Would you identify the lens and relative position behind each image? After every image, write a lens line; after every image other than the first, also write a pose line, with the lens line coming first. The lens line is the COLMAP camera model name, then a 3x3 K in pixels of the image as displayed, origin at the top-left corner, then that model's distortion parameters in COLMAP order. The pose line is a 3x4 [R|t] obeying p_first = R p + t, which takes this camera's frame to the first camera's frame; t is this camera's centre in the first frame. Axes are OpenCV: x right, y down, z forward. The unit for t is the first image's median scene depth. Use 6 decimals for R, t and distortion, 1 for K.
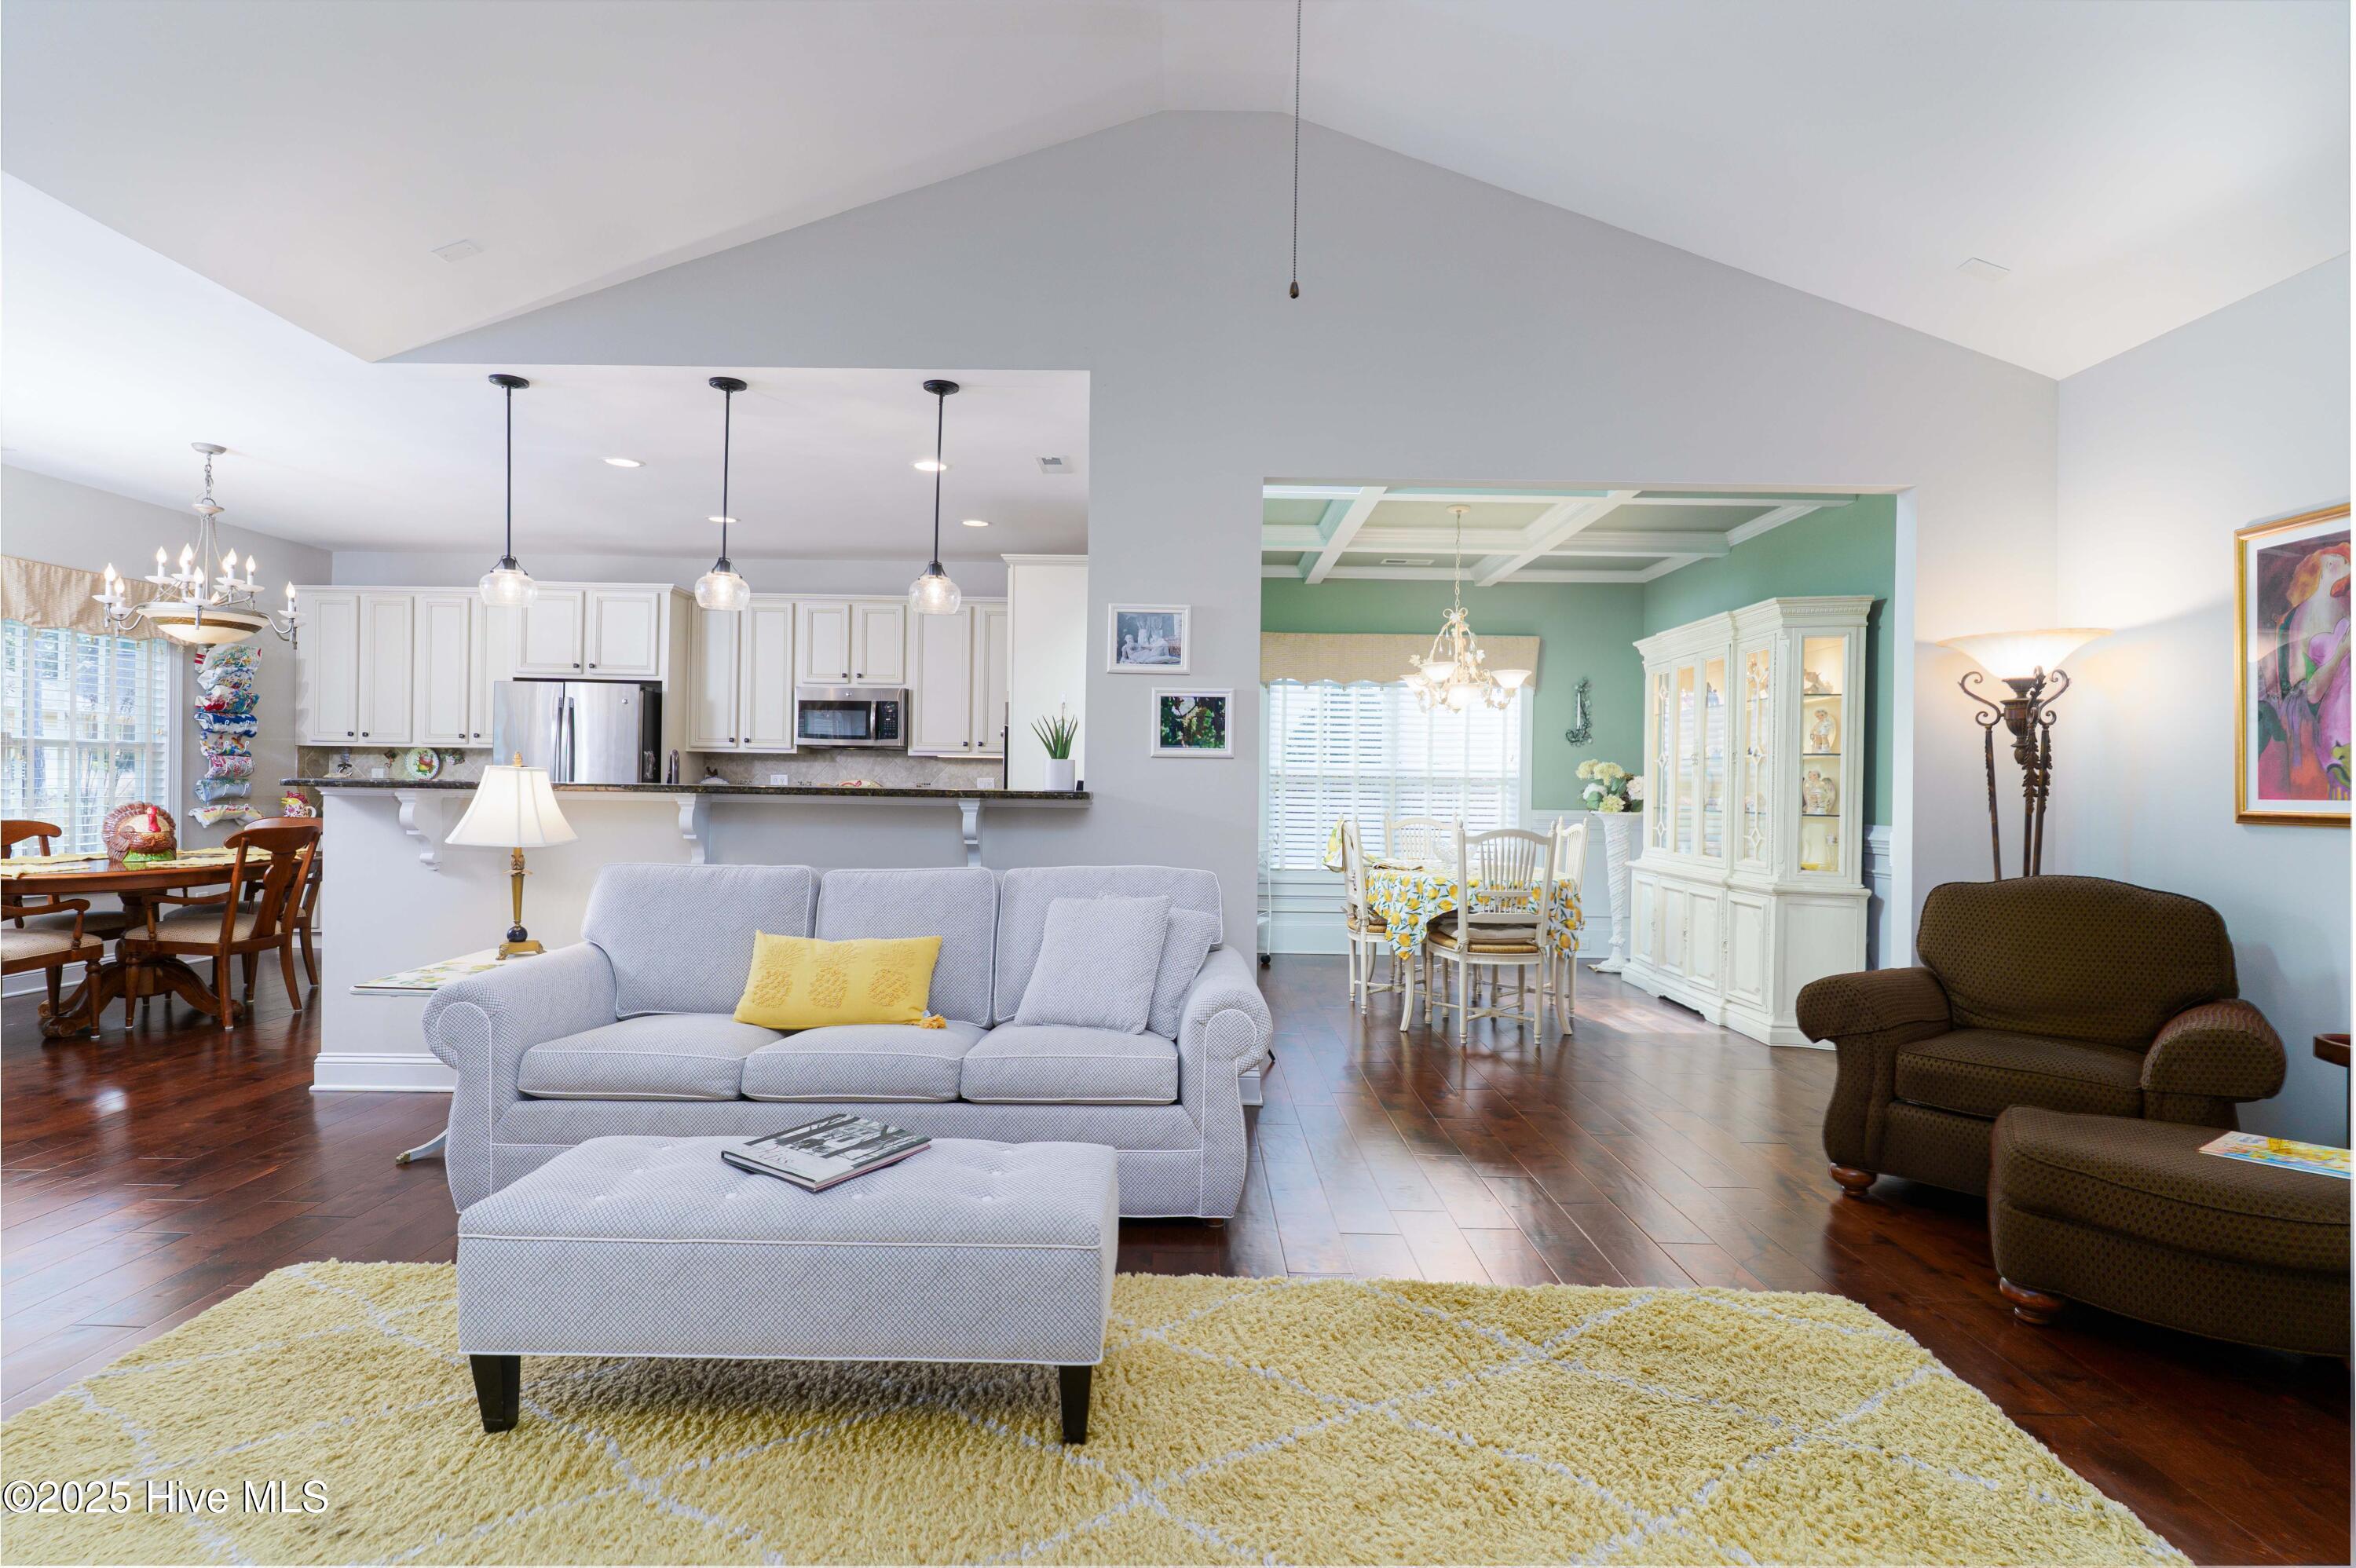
lens RADIAL K [[1128.0, 0, 1191.4], [0, 1128.0, 770.7], [0, 0, 1]] dist [-0.006450, 0.000945]
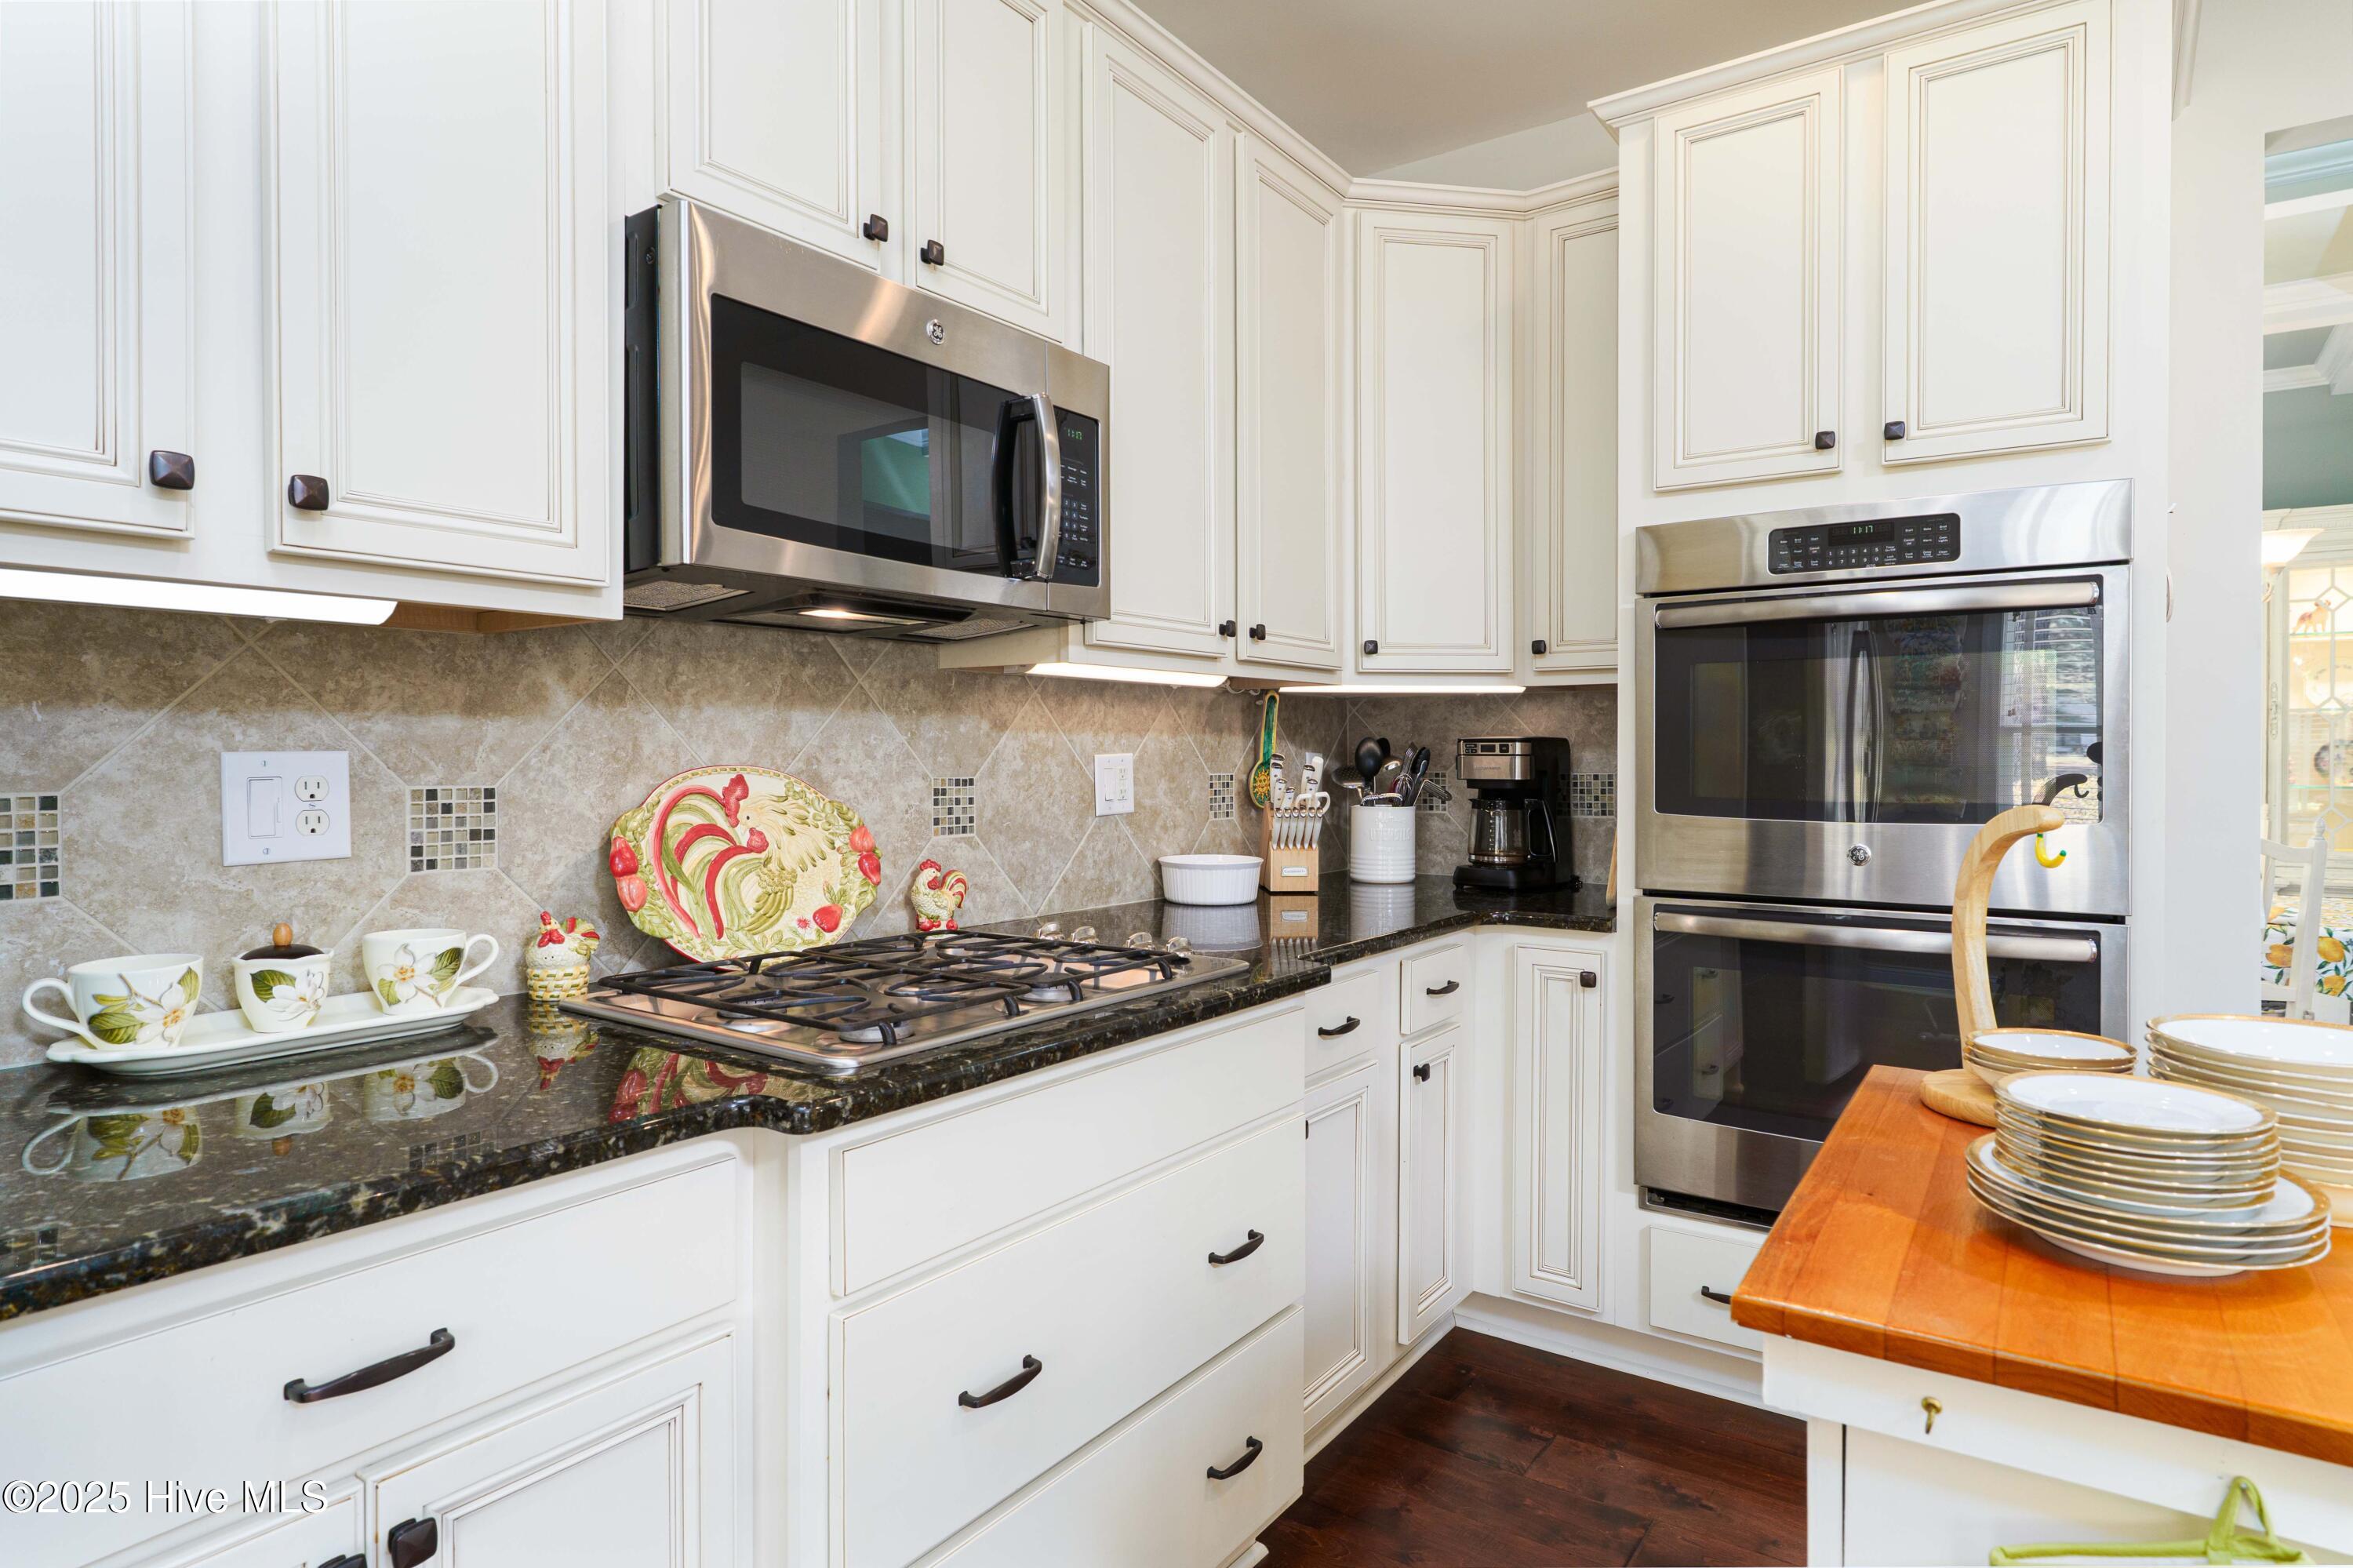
lens RADIAL K [[1300.8, 0, 1201.1], [0, 1300.8, 763.9], [0, 0, 1]] dist [-0.005618, 0.000417]
pose [[0.571053, -0.022732, 0.820599, -0.651513], [-0.001730, 0.999581, 0.028894, 0.000214], [-0.820912, -0.017920, 0.570774, 1.176329]]
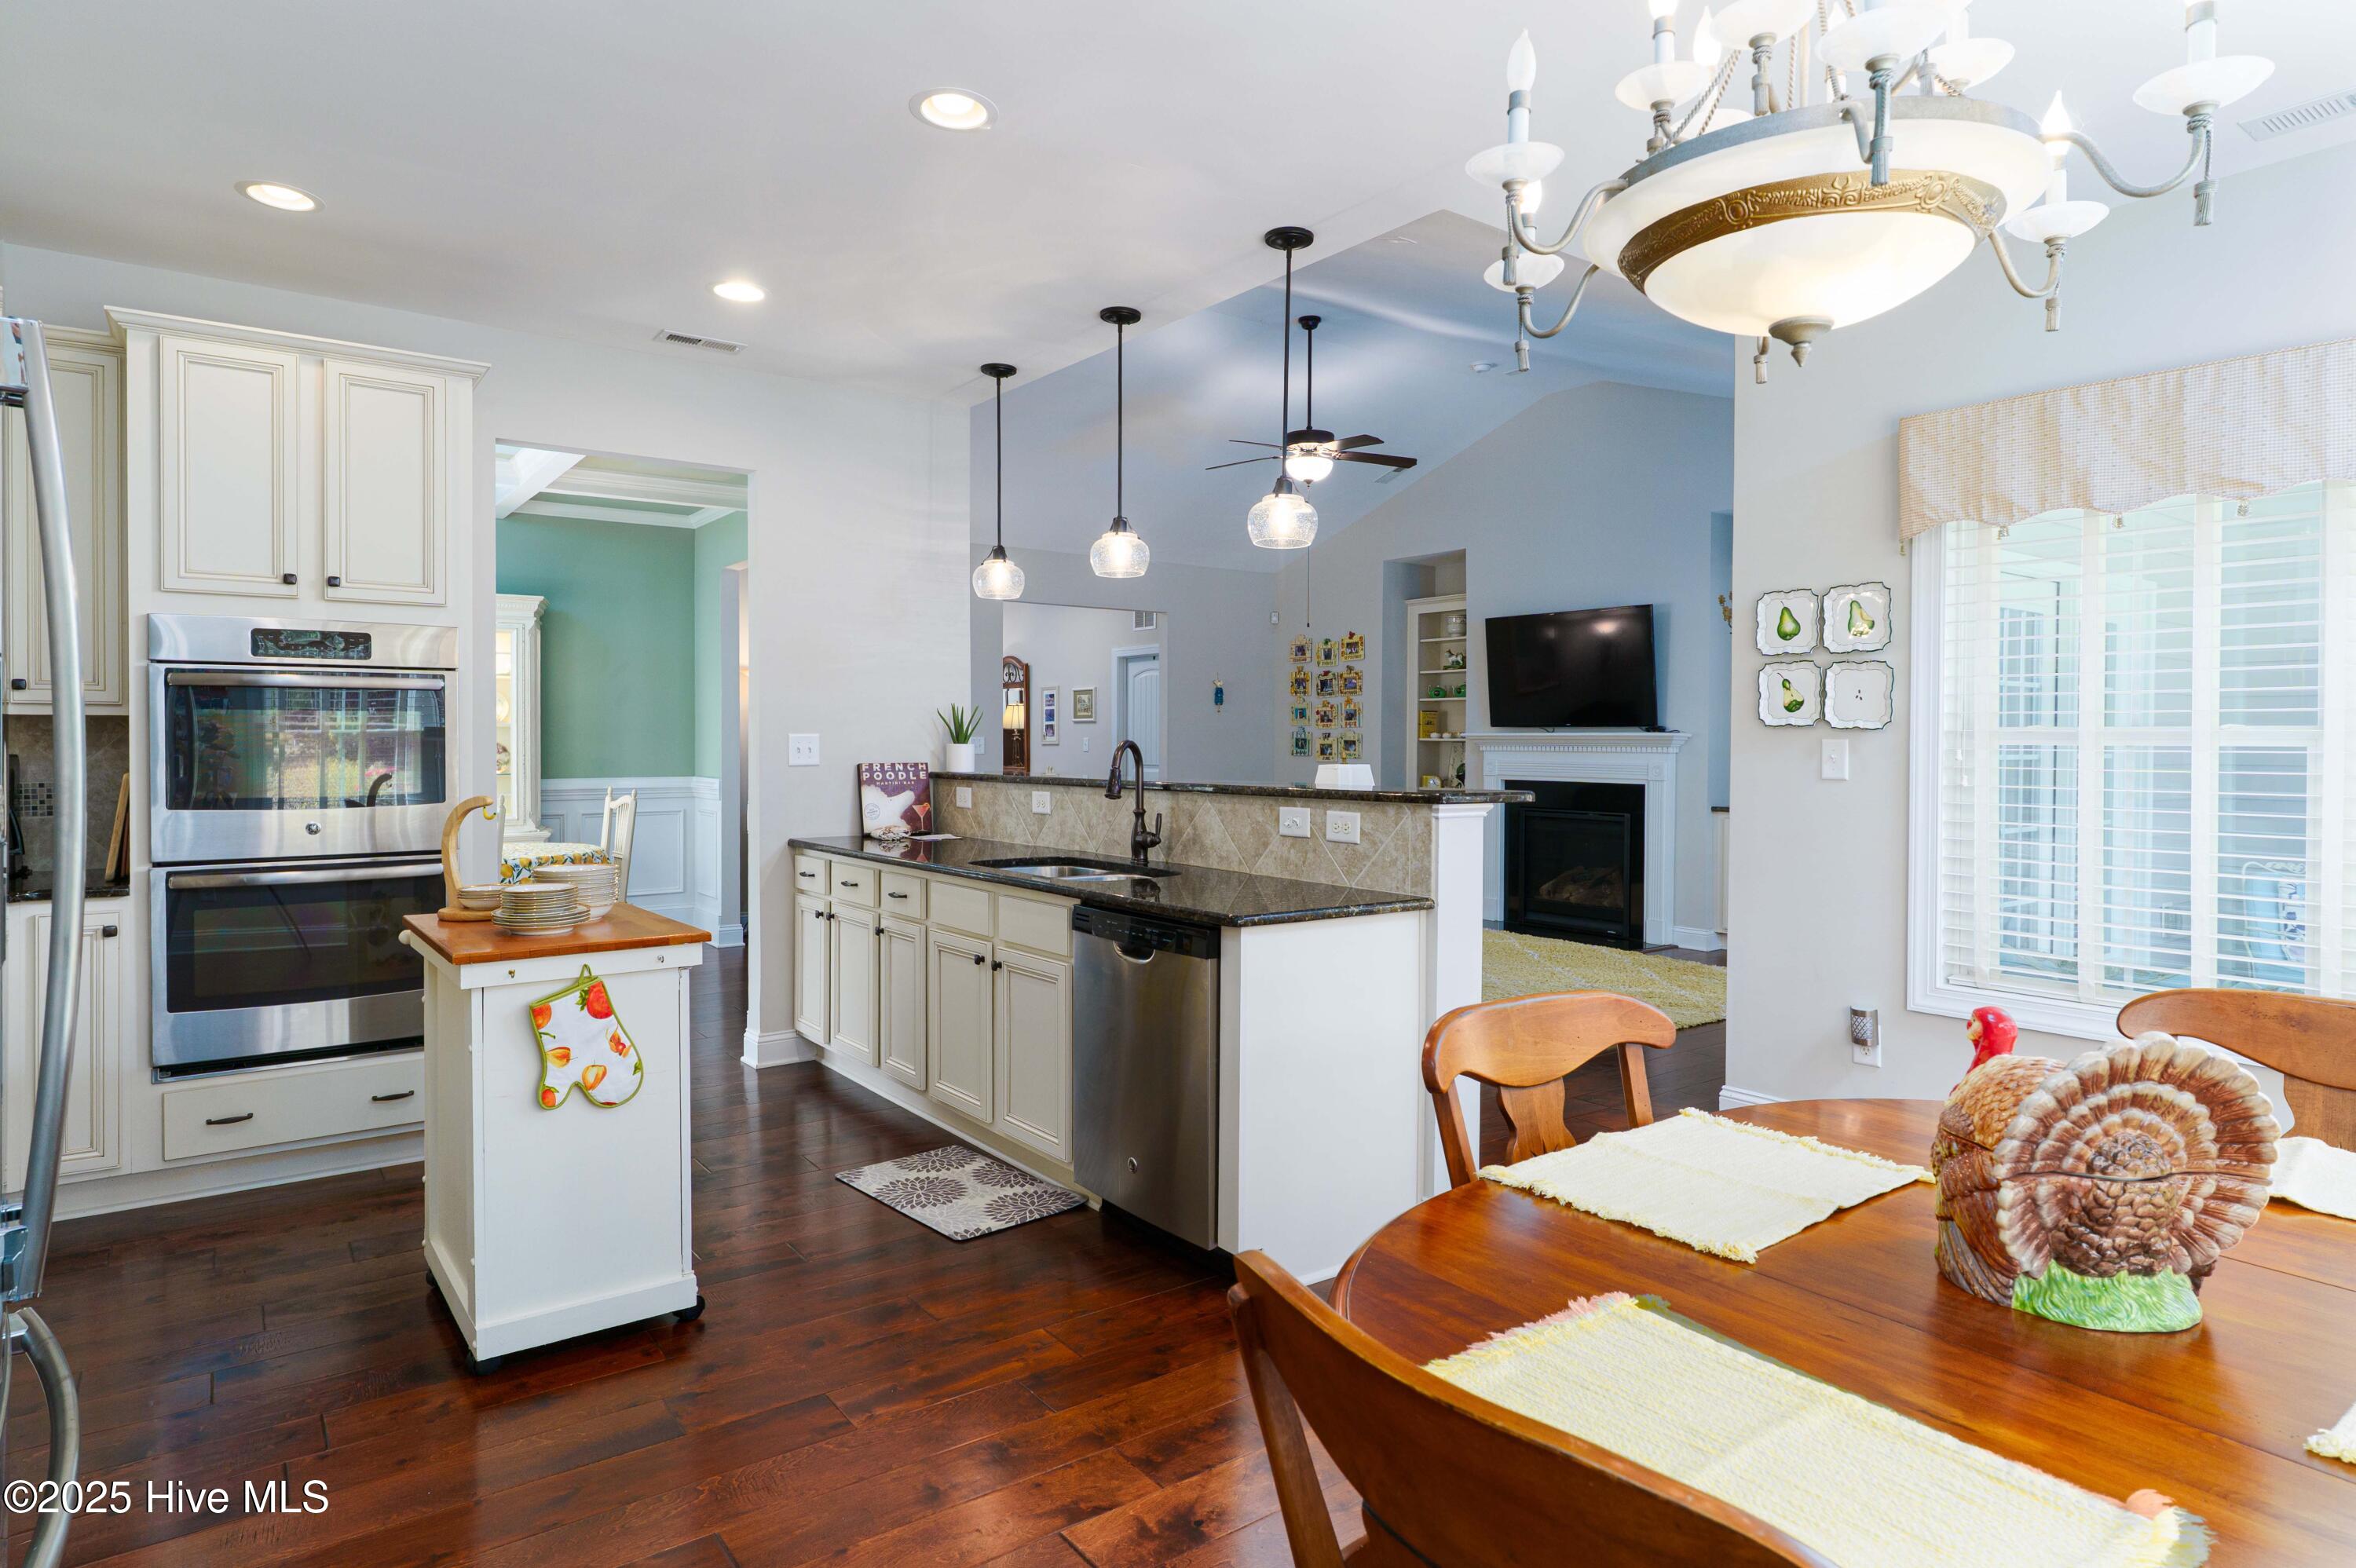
lens RADIAL K [[1302.3, 0, 1157.6], [0, 1302.3, 762.4], [0, 0, 1]] dist [-0.005618, 0.000417]
pose [[-0.581400, -0.032381, 0.812973, -1.020599], [-0.022347, 0.999466, 0.023828, -0.021073], [-0.813311, -0.004314, -0.581813, 1.276399]]
